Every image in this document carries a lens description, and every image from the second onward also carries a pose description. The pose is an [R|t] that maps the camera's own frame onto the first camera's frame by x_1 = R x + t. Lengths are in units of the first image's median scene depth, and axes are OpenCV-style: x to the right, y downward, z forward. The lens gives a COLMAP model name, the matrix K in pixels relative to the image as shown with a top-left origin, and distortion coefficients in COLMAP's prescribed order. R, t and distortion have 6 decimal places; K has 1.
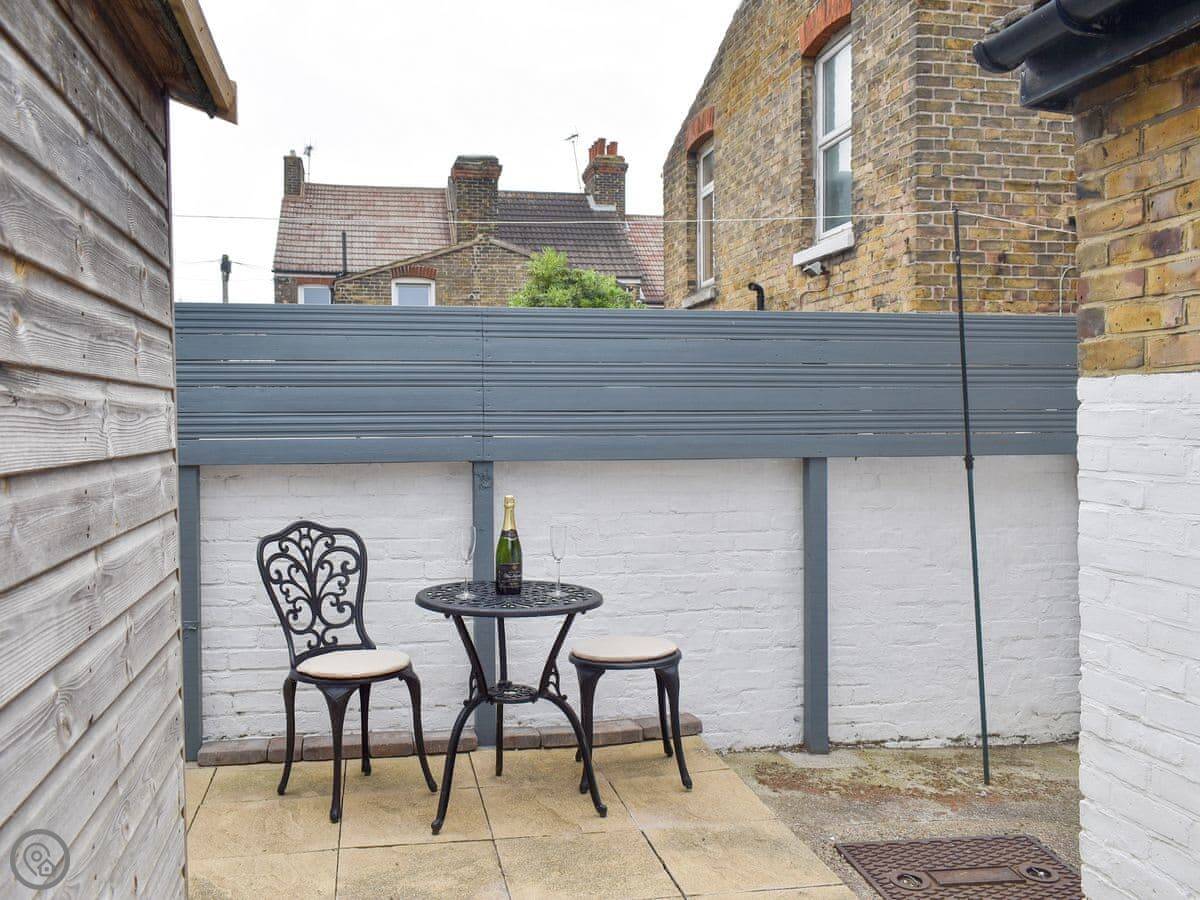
lens RADIAL K [[1056.7, 0, 580.3], [0, 1056.7, 448.2], [0, 0, 1]] dist [0.008653, 0.006577]
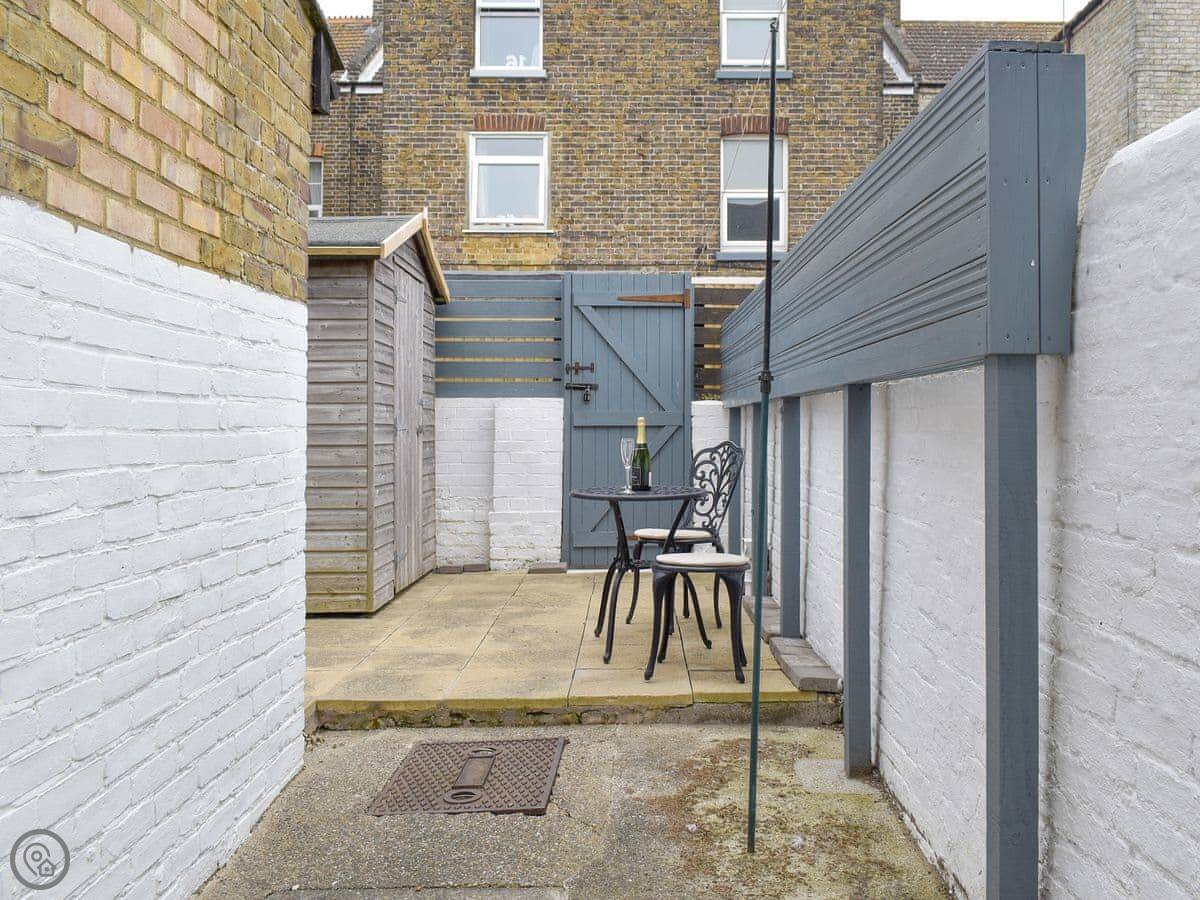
lens RADIAL K [[1045.3, 0, 632.8], [0, 1045.3, 467.2], [0, 0, 1]] dist [-0.062277, 0.084326]
pose [[-0.177921, 0.041685, -0.983162, 1.148513], [-0.029958, 0.998410, 0.047753, 0.041042], [0.983589, 0.037950, -0.176389, 1.130568]]
